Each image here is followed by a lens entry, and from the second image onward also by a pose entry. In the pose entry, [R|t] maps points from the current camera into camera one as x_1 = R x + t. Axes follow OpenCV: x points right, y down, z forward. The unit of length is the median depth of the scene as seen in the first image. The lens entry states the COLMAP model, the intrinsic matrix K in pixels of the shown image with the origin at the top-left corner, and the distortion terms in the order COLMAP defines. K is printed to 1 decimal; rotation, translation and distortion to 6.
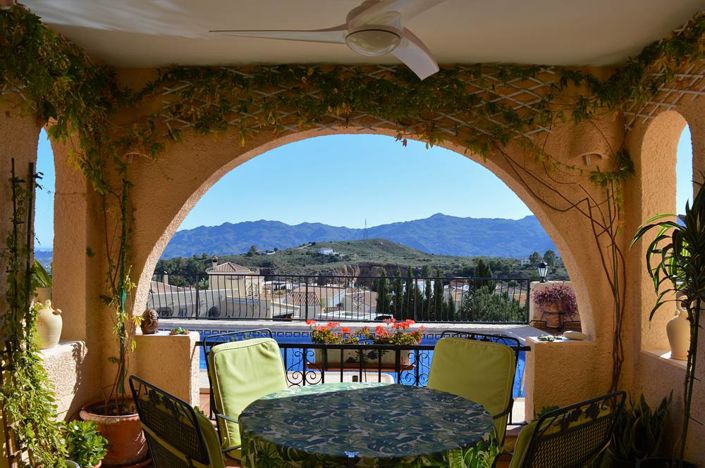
lens RADIAL K [[553.5, 0, 353.9], [0, 553.5, 234.3], [0, 0, 1]] dist [-0.064749, 0.001846]
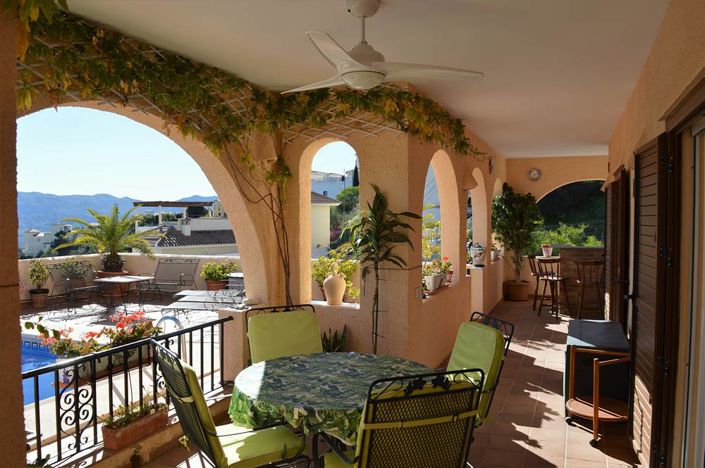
lens RADIAL K [[553.5, 0, 353.6], [0, 553.5, 235.2], [0, 0, 1]] dist [-0.064749, 0.001846]
pose [[0.387923, -0.034089, 0.921061, -0.693914], [-0.011581, 0.999057, 0.041853, -0.023816], [-0.921619, -0.026902, 0.387162, 0.306257]]
